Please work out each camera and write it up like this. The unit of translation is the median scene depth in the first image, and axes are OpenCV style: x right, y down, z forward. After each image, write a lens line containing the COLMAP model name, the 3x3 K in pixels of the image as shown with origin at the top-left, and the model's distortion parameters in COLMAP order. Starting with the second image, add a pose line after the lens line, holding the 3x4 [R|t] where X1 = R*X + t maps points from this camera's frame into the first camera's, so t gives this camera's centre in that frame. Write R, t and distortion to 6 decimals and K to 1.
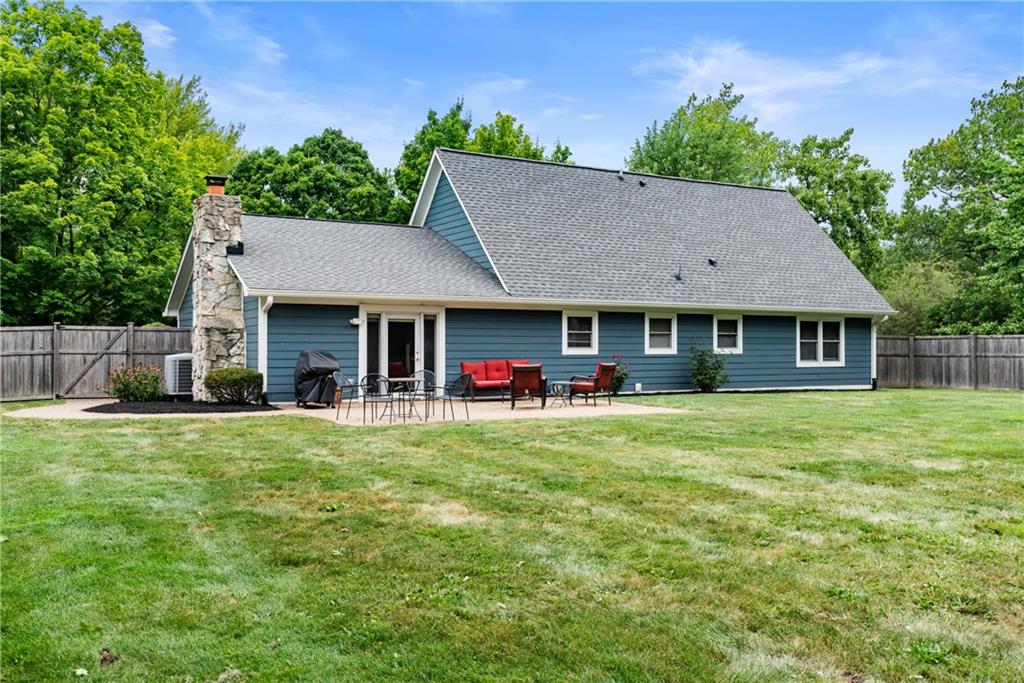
lens RADIAL K [[911.5, 0, 511.6], [0, 911.5, 344.2], [0, 0, 1]] dist [-0.007065, 0.002252]
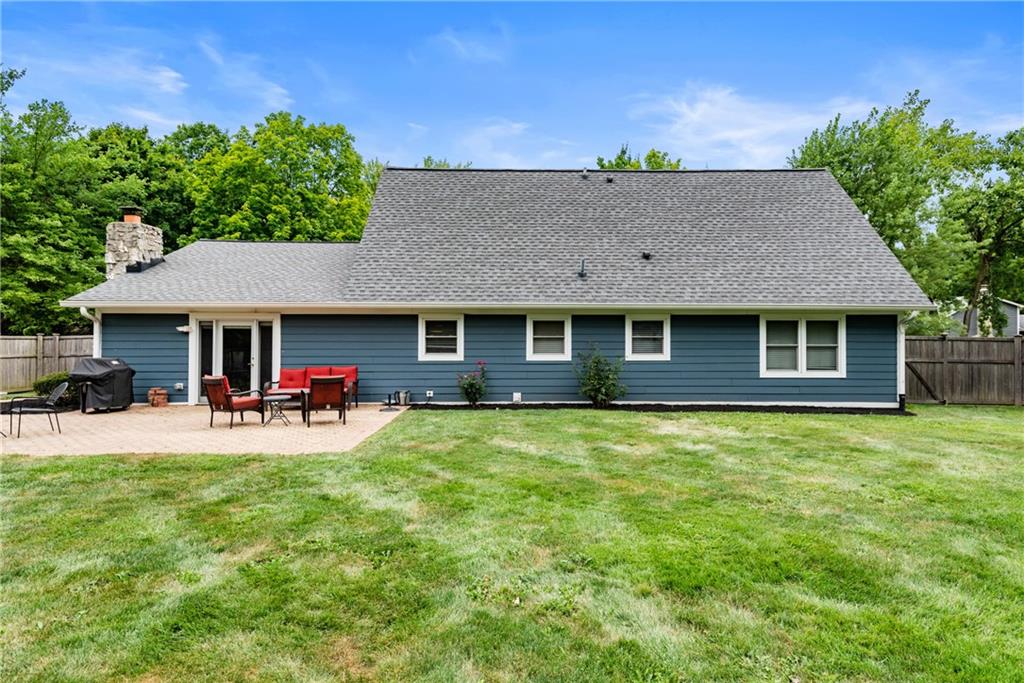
lens RADIAL K [[606.4, 0, 512.3], [0, 606.4, 339.8], [0, 0, 1]] dist [0.022335, -0.000175]
pose [[0.881365, -0.005880, -0.472400, 0.410853], [0.001820, 0.999957, -0.009051, -0.004219], [0.472433, 0.007118, 0.881338, 0.455757]]
